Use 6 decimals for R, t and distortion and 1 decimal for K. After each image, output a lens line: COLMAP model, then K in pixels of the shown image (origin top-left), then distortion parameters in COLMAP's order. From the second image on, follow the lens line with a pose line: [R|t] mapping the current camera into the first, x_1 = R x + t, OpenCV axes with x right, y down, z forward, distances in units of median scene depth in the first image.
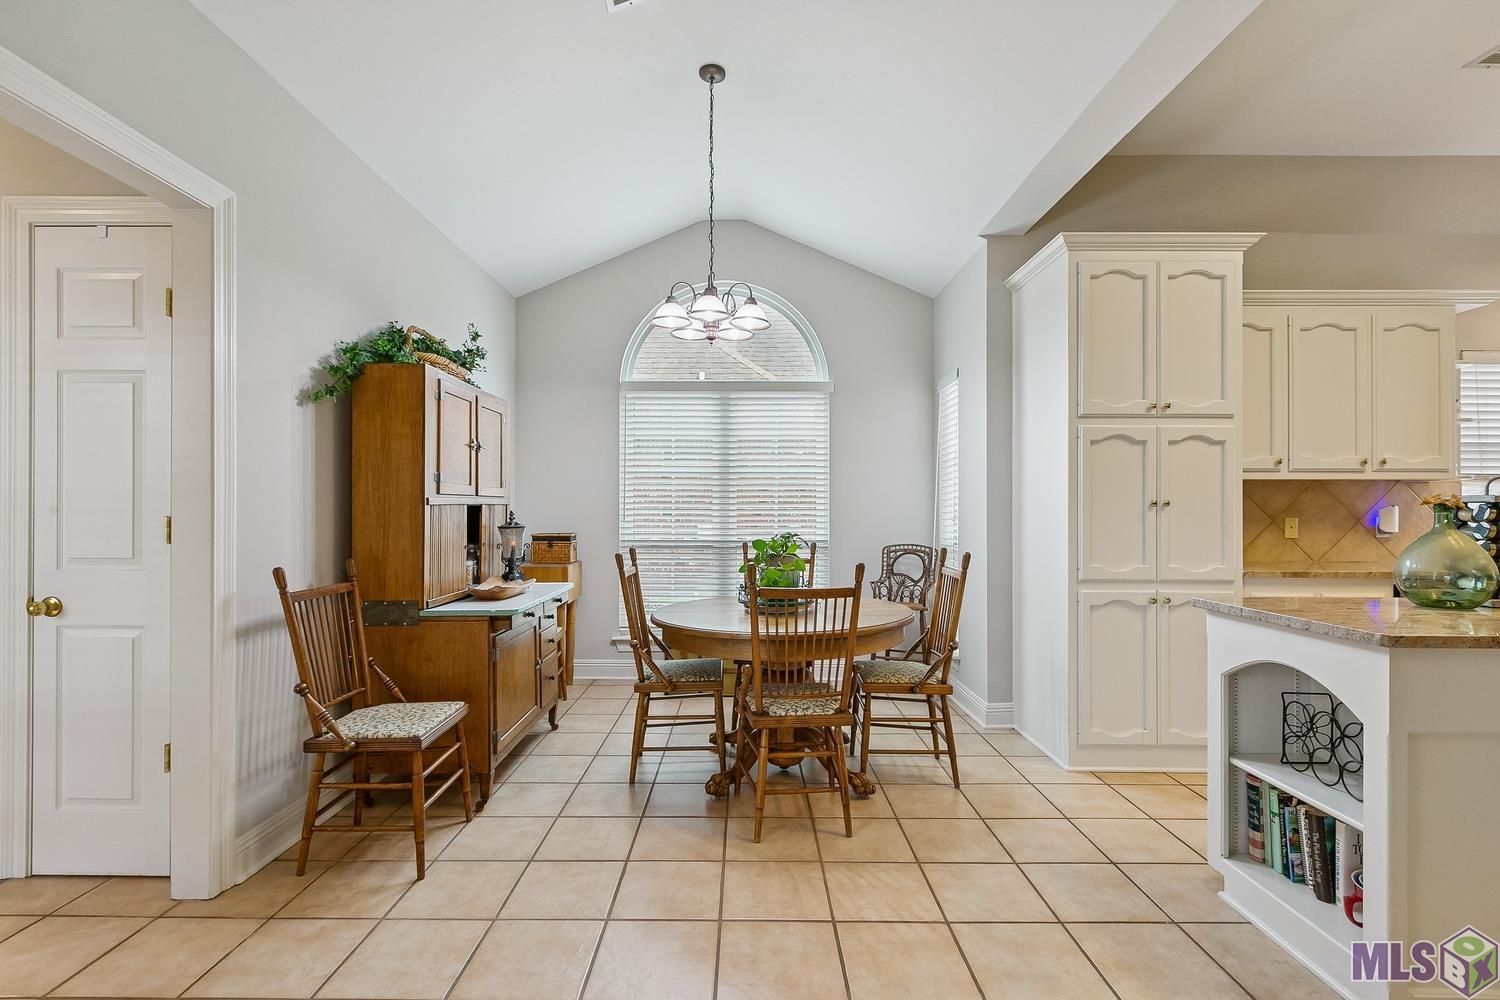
lens RADIAL K [[674.9, 0, 734.0], [0, 674.9, 506.5], [0, 0, 1]] dist [0.000074, -0.000068]
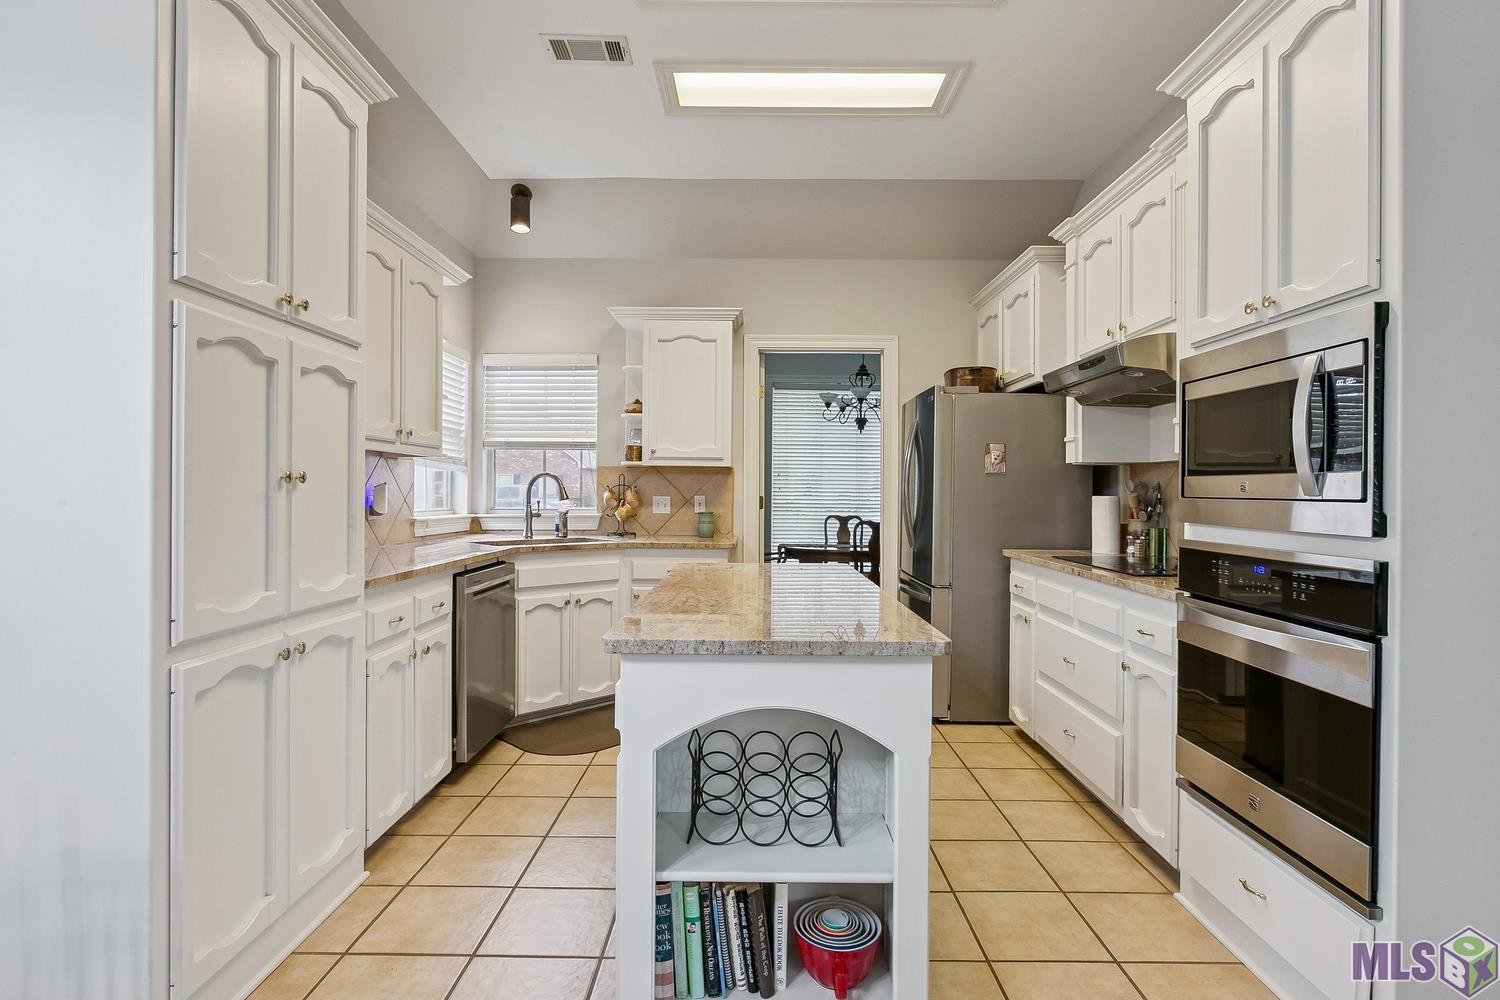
lens RADIAL K [[731.9, 0, 753.5], [0, 731.9, 495.9], [0, 0, 1]] dist [0.000032, -0.000518]
pose [[-0.005747, -0.008897, 0.999944, 0.021790], [-0.014165, 0.999861, 0.008815, 0.000433], [-0.999883, -0.014114, -0.005872, 0.622927]]
